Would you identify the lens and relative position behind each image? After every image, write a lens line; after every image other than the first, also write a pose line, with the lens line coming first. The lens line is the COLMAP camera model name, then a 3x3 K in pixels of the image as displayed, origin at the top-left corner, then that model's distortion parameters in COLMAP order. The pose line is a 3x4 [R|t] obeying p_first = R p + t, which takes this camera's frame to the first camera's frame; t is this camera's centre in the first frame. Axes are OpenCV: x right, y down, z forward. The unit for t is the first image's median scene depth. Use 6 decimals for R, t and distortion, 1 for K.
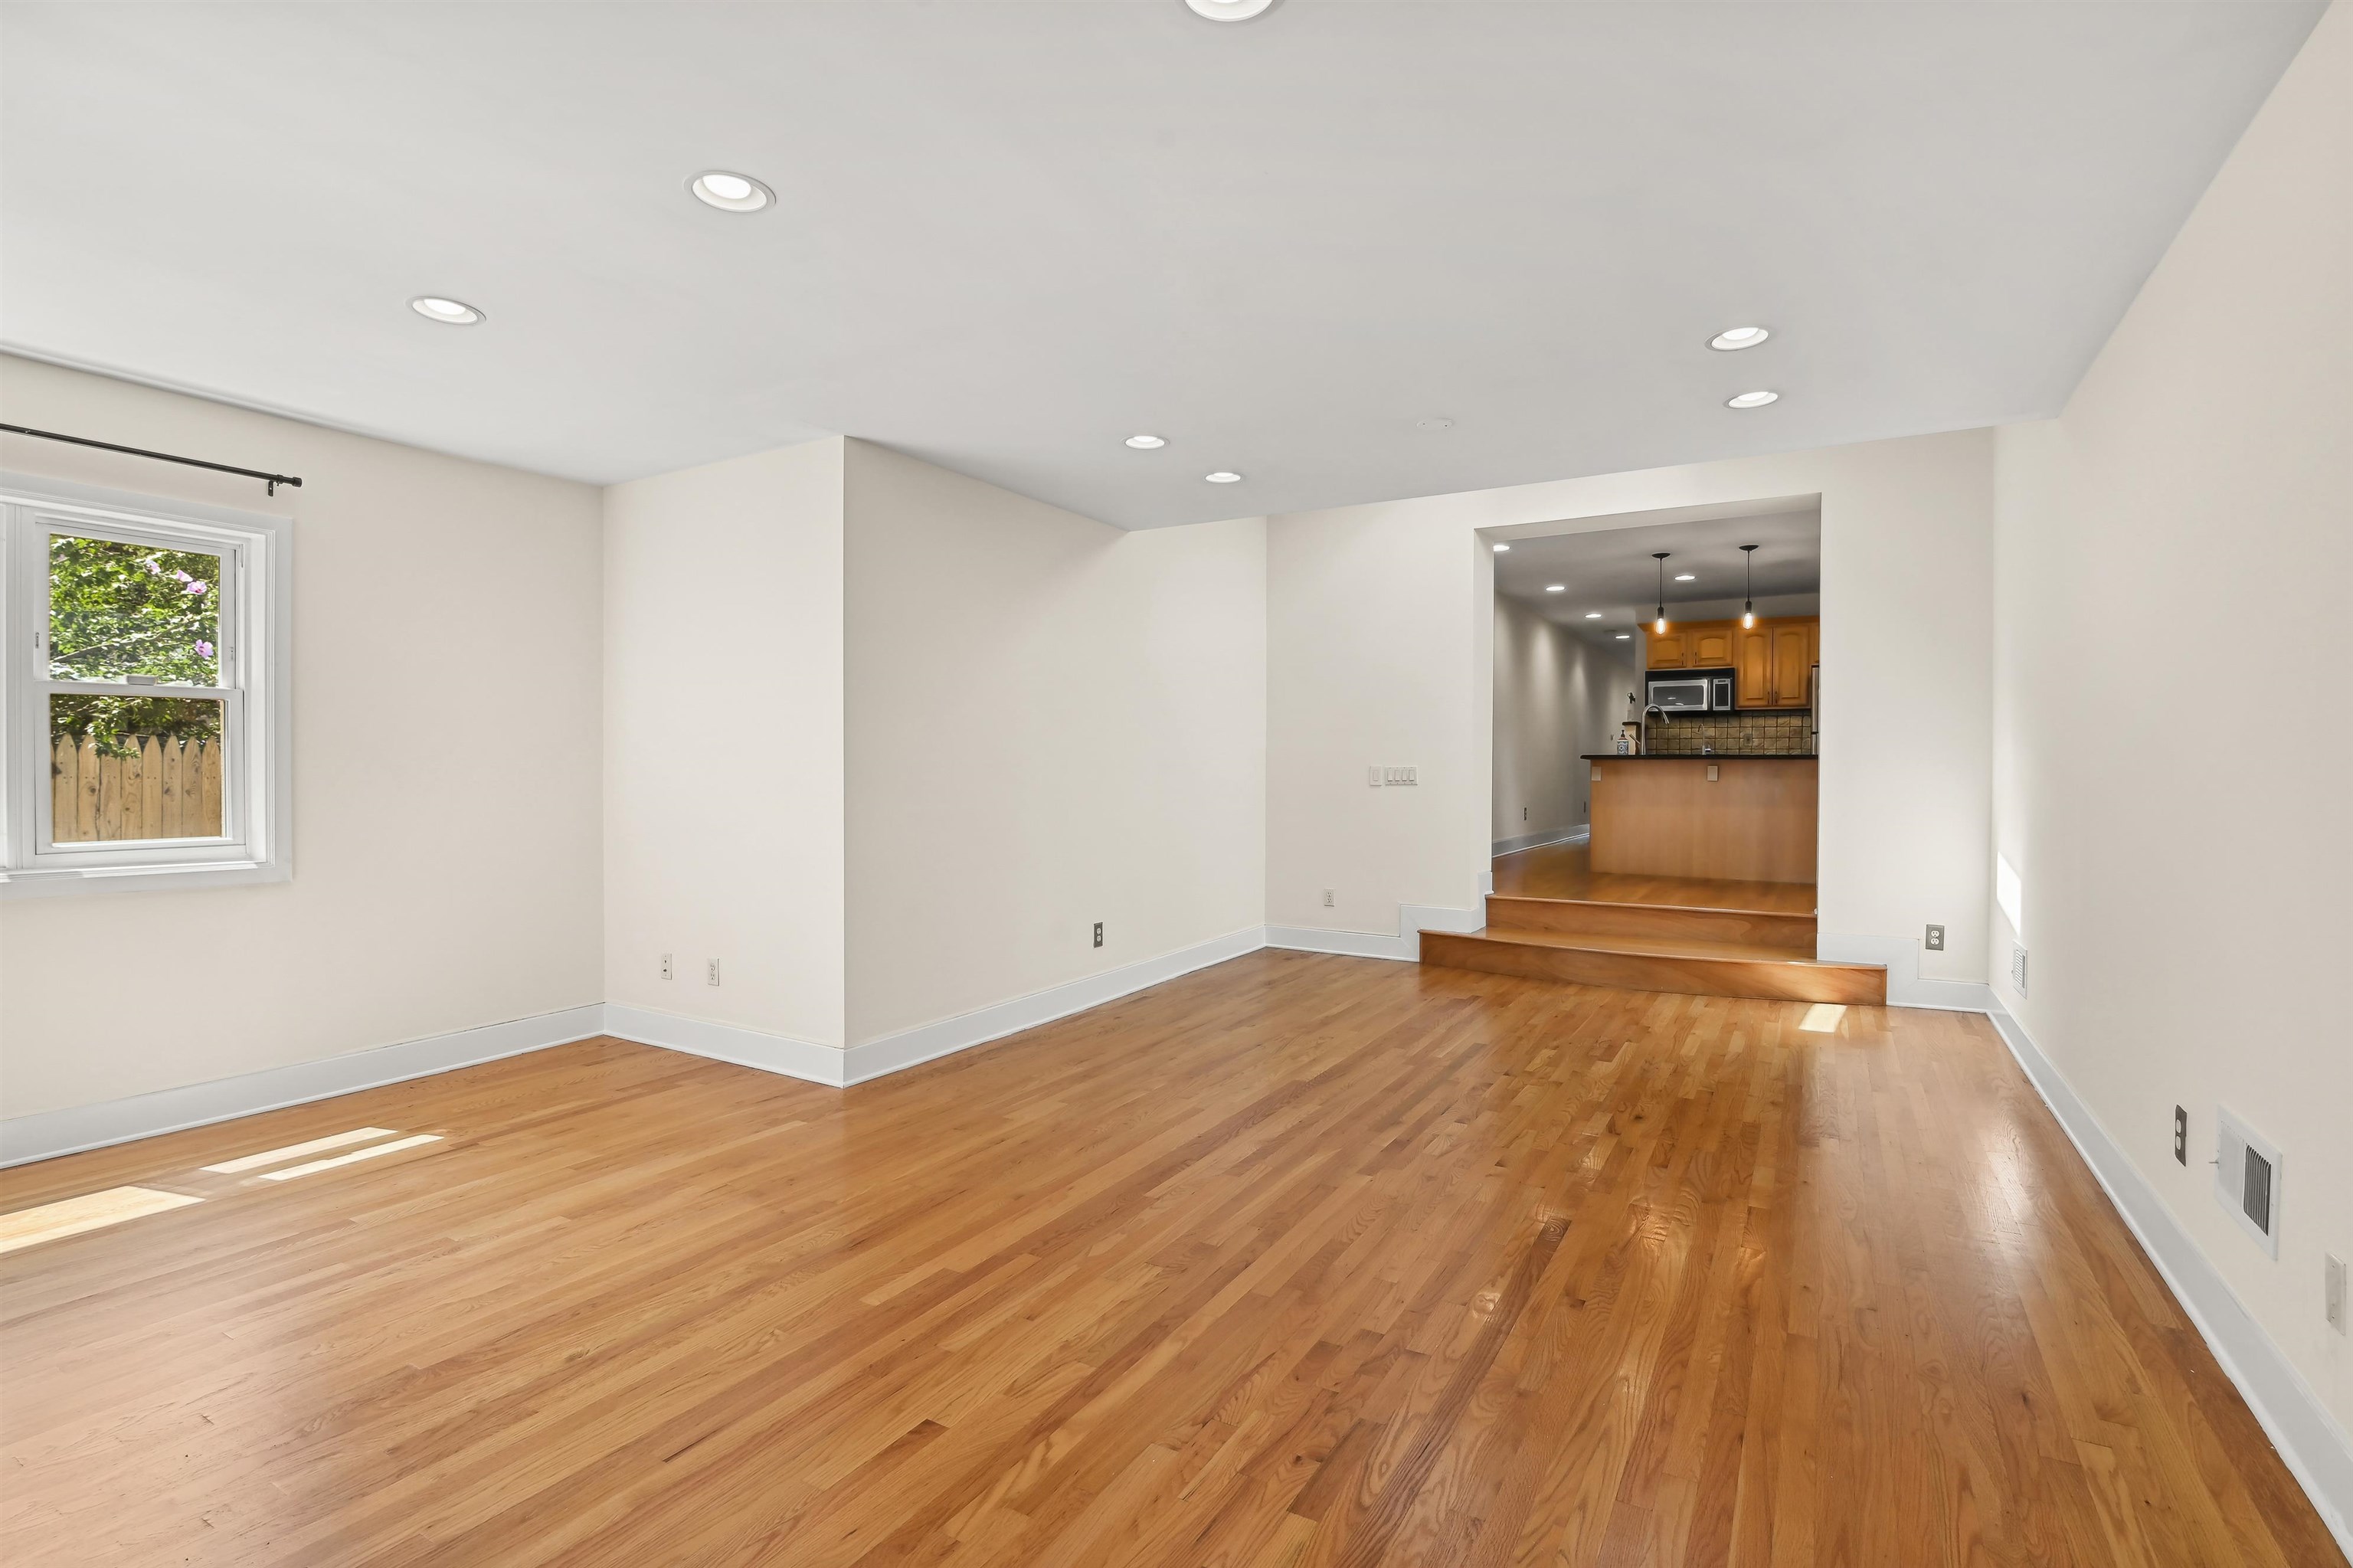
lens RADIAL K [[1094.7, 0, 1181.3], [0, 1094.7, 785.7], [0, 0, 1]] dist [-0.003972, -0.000279]
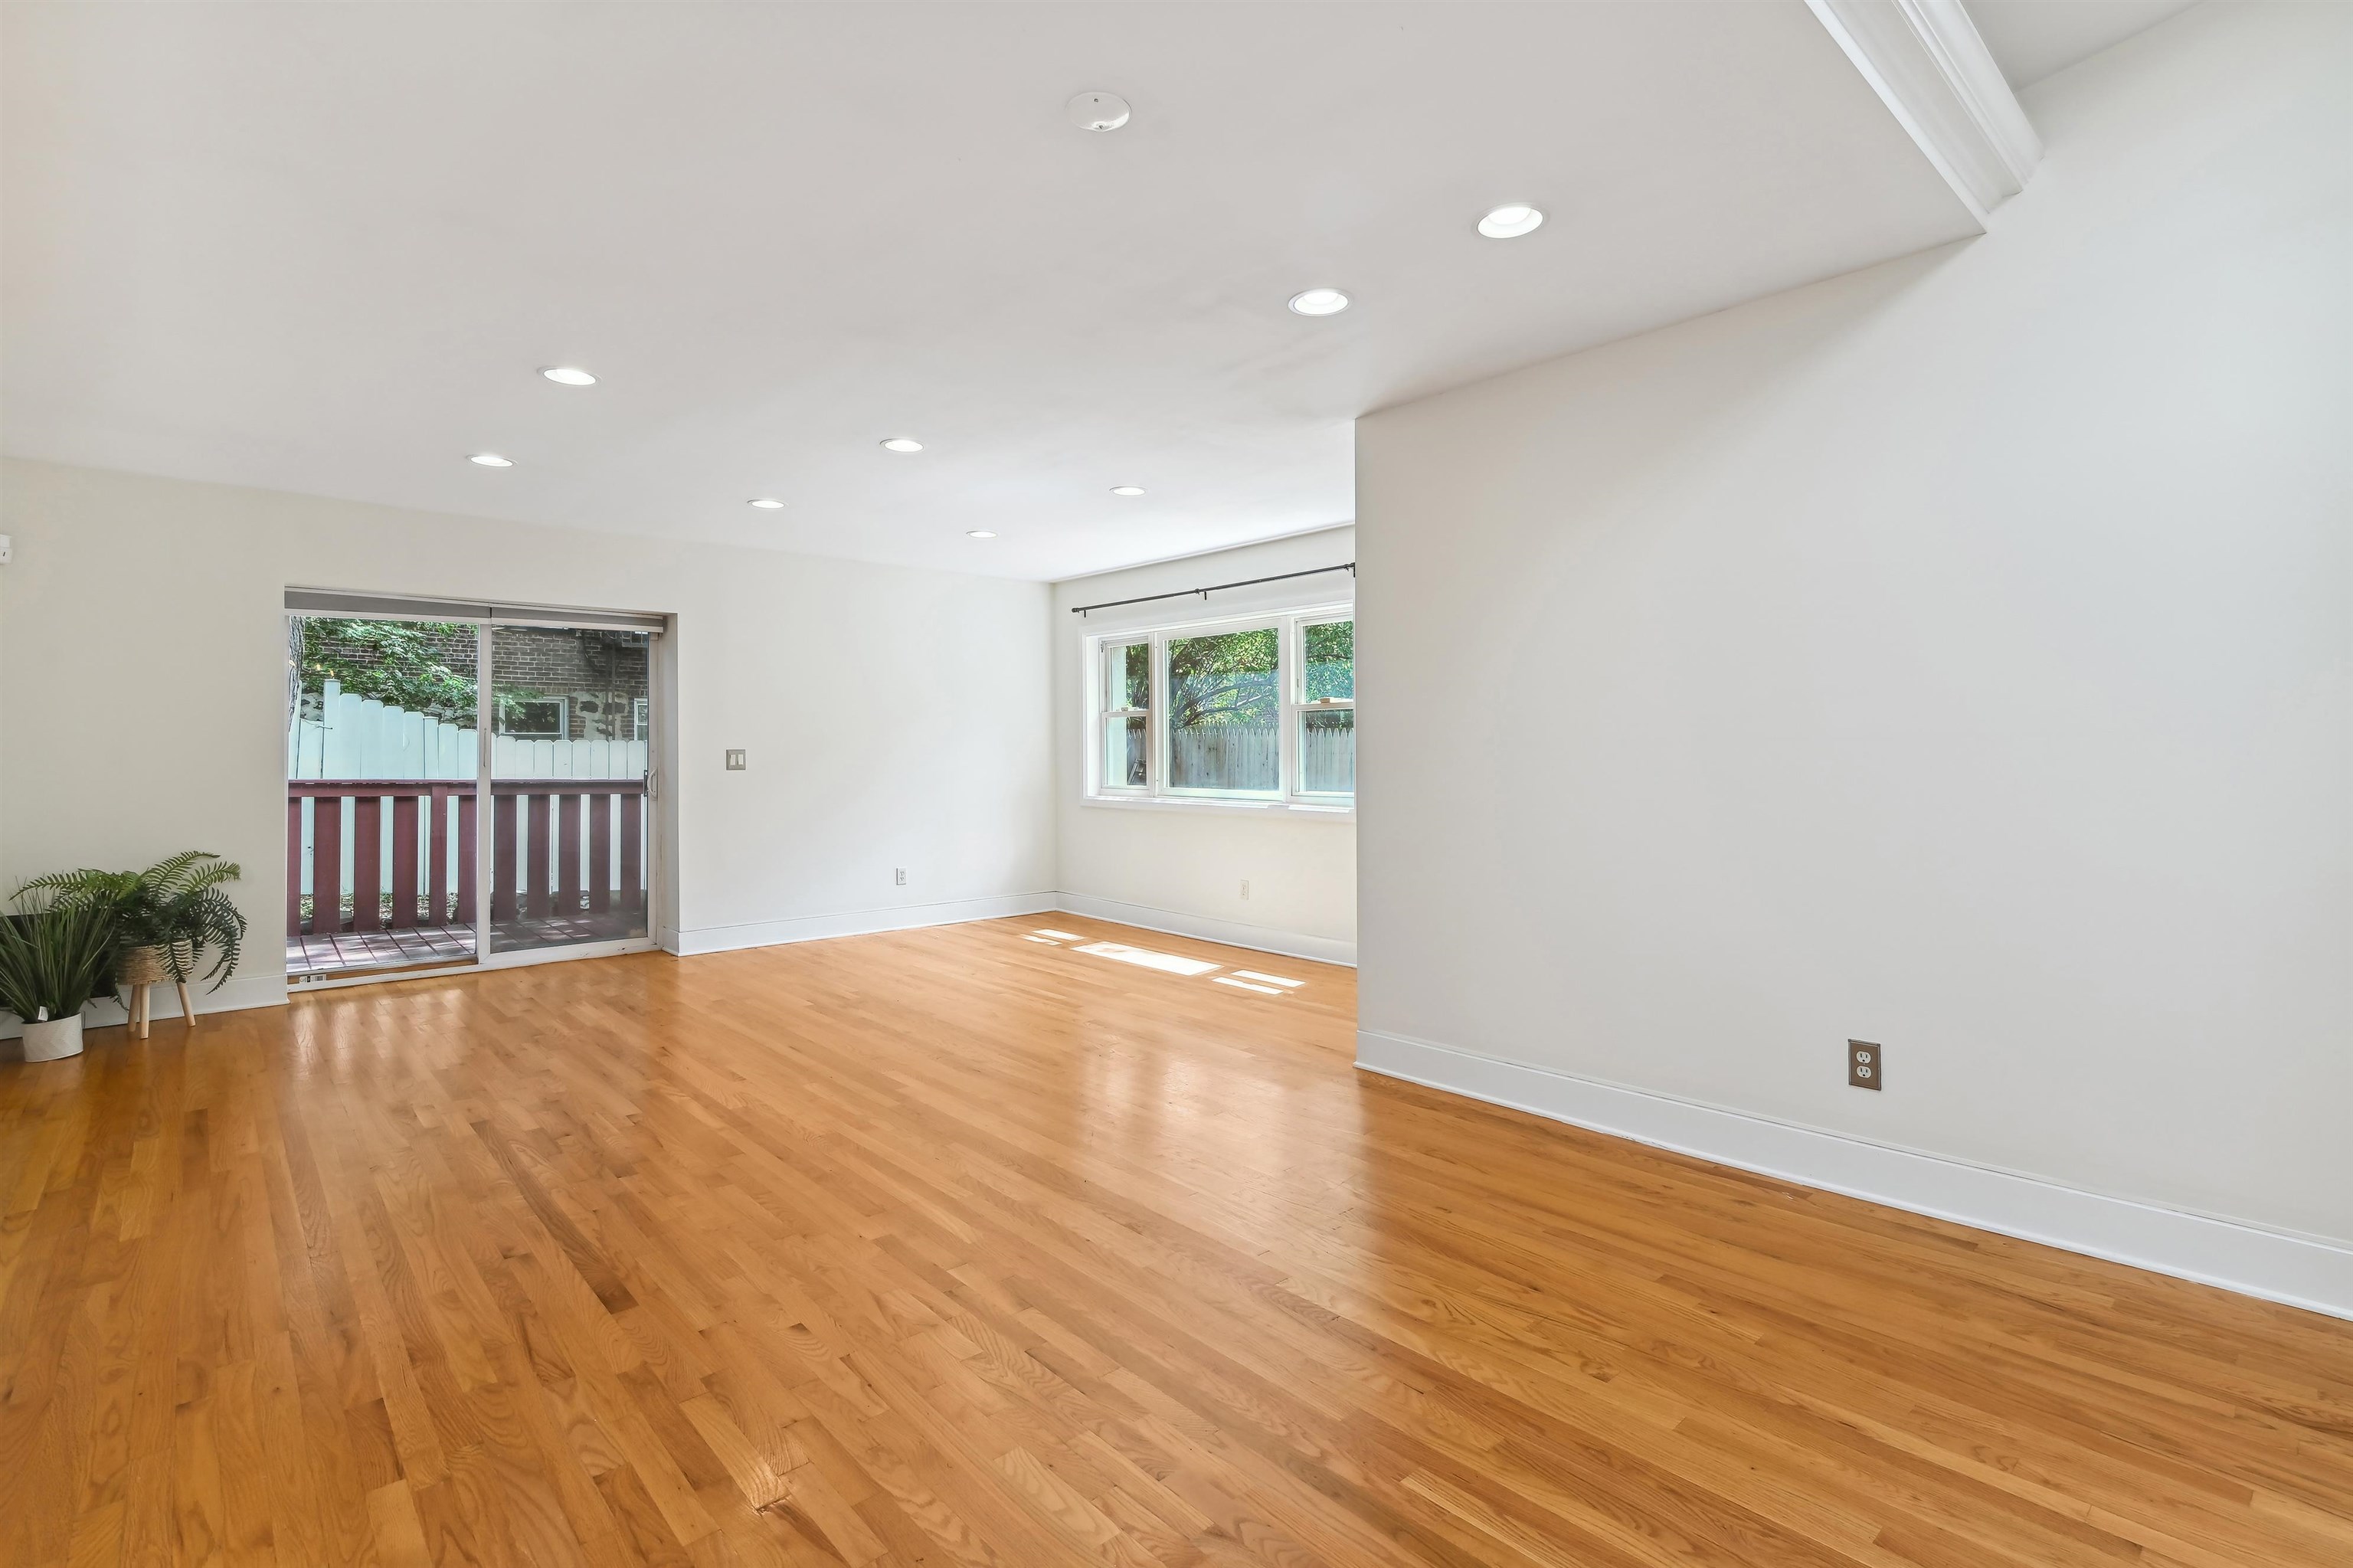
lens RADIAL K [[1094.7, 0, 1178.5], [0, 1094.7, 767.8], [0, 0, 1]] dist [-0.003972, -0.000279]
pose [[-0.301472, 0.012564, -0.953392, 0.837917], [-0.010681, 0.999806, 0.016553, -0.014954], [0.953415, 0.015174, -0.301280, 1.383585]]
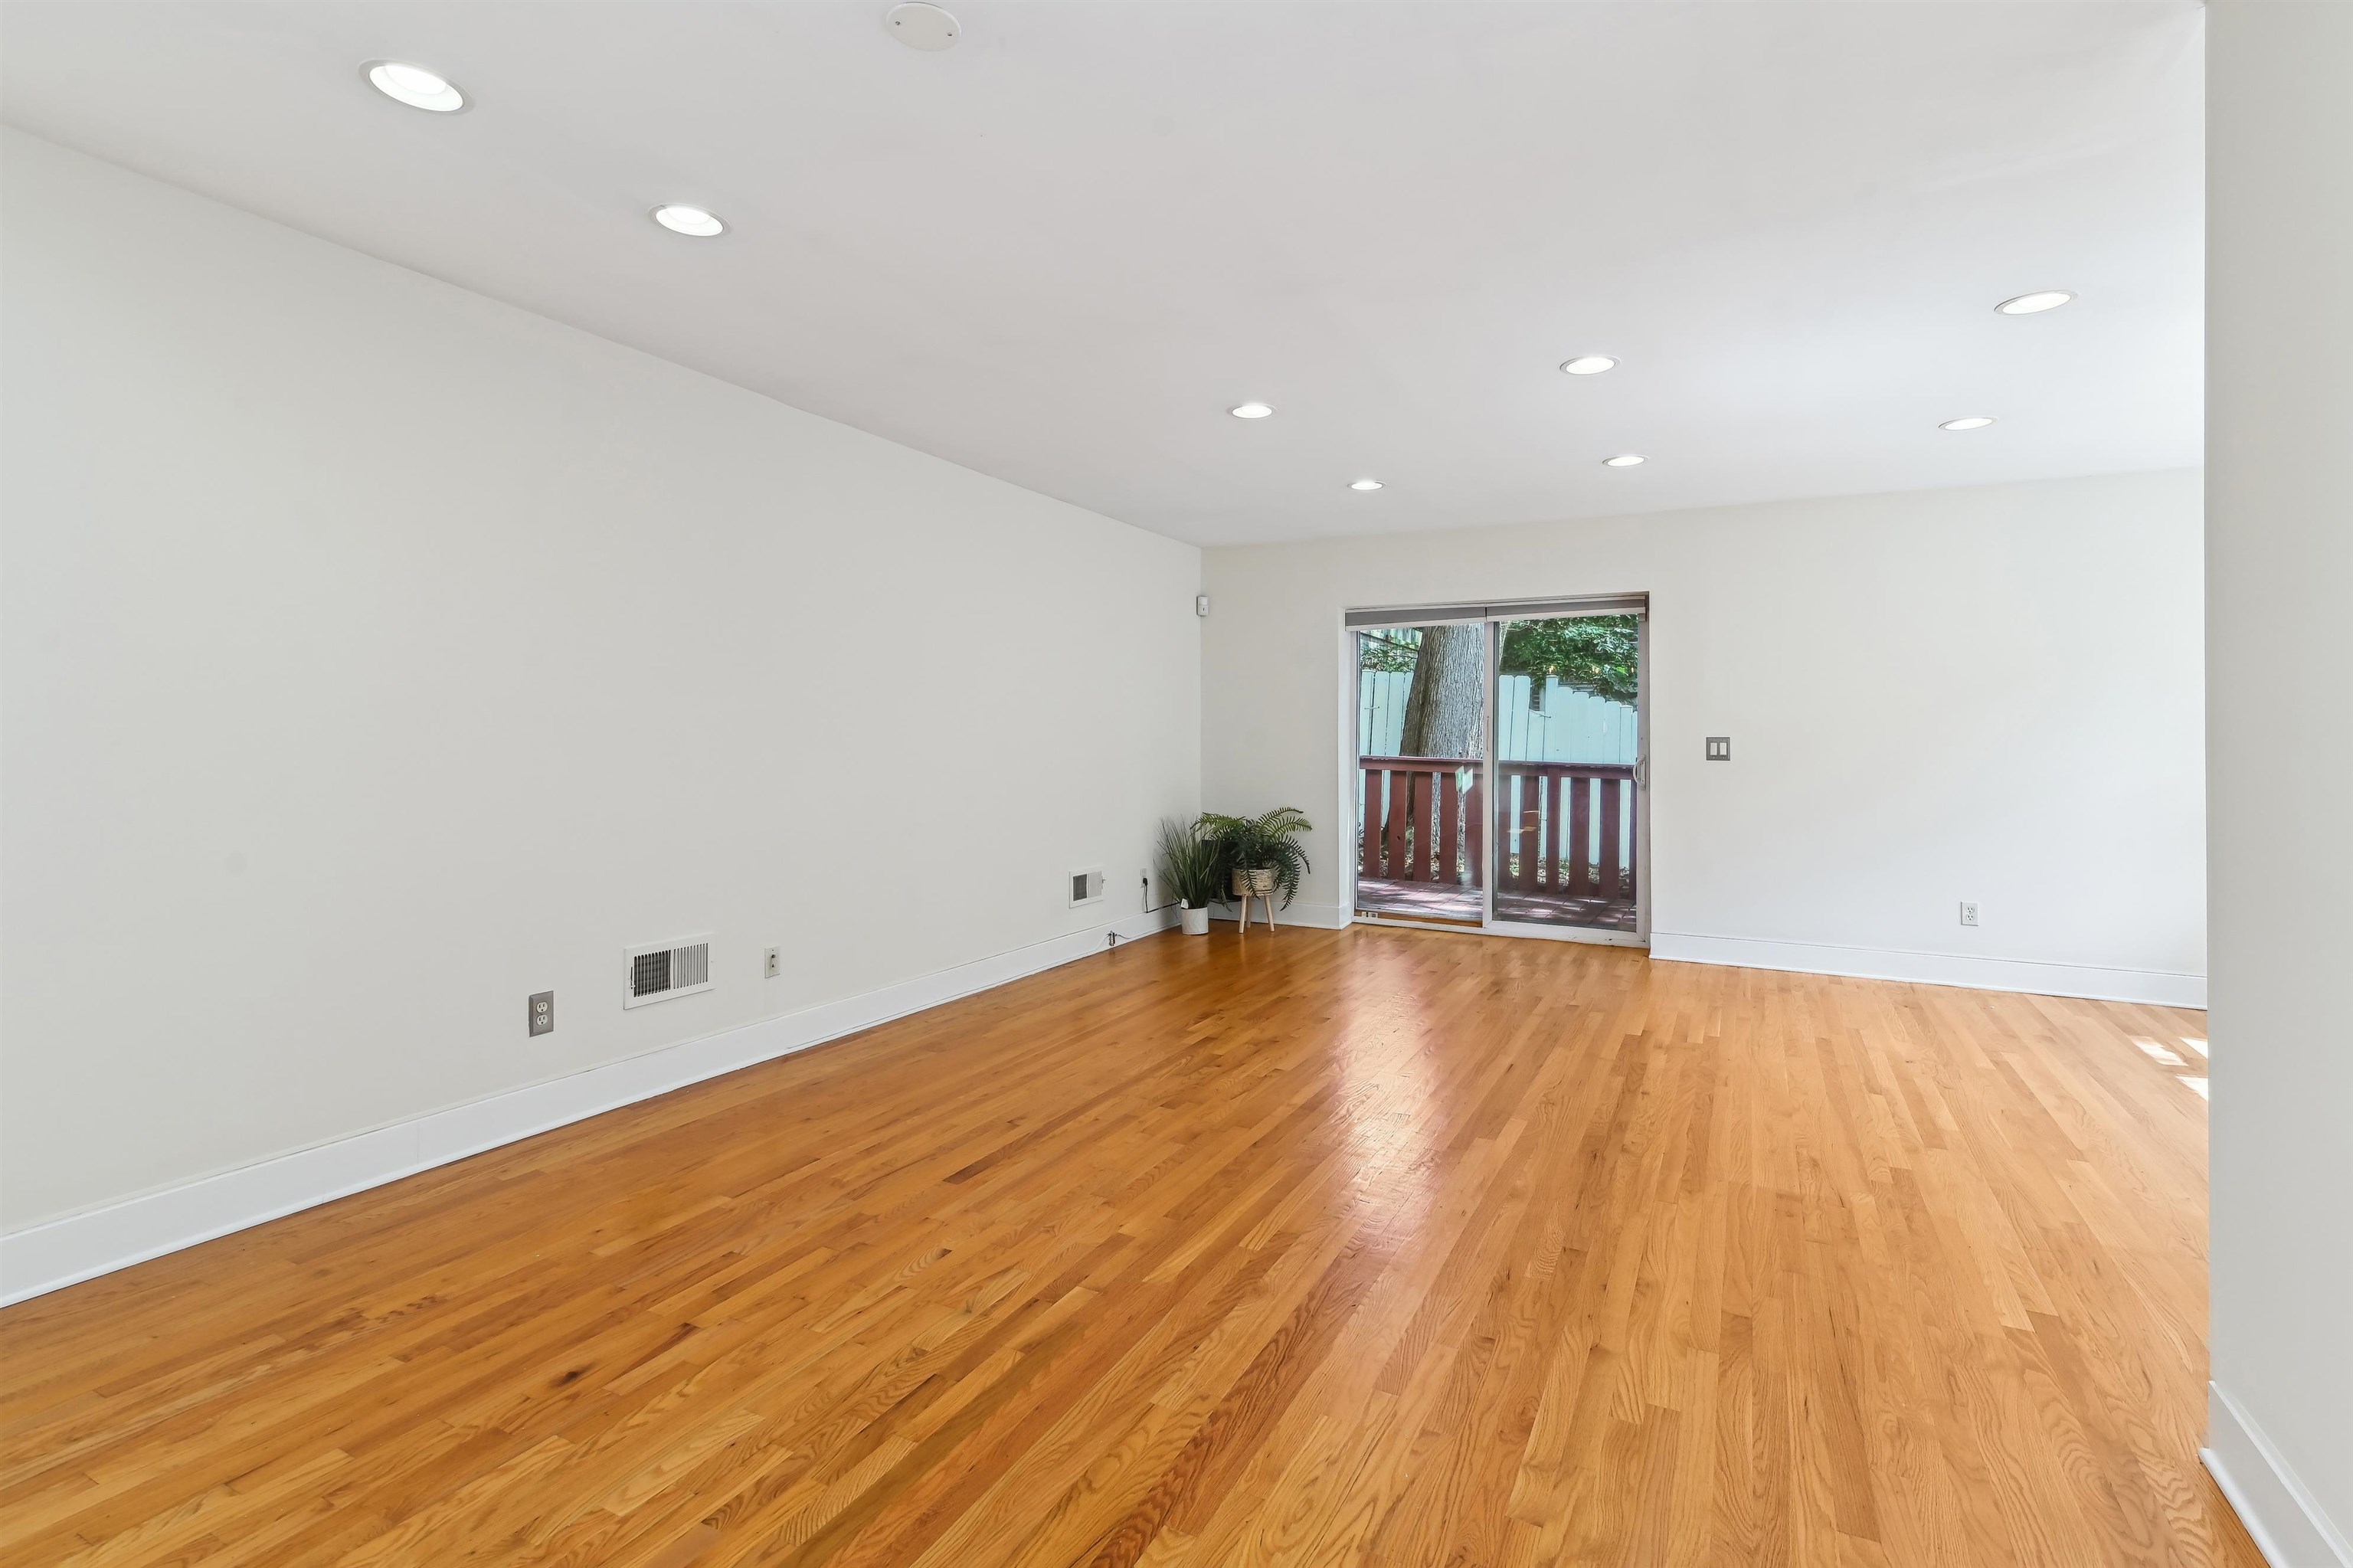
lens RADIAL K [[1094.7, 0, 1176.3], [0, 1094.7, 764.1], [0, 0, 1]] dist [-0.003972, -0.000279]
pose [[-0.998596, -0.007508, -0.052446, 0.165959], [-0.009649, 0.999125, 0.040700, -0.025981], [0.052095, 0.041149, -0.997794, 1.705125]]
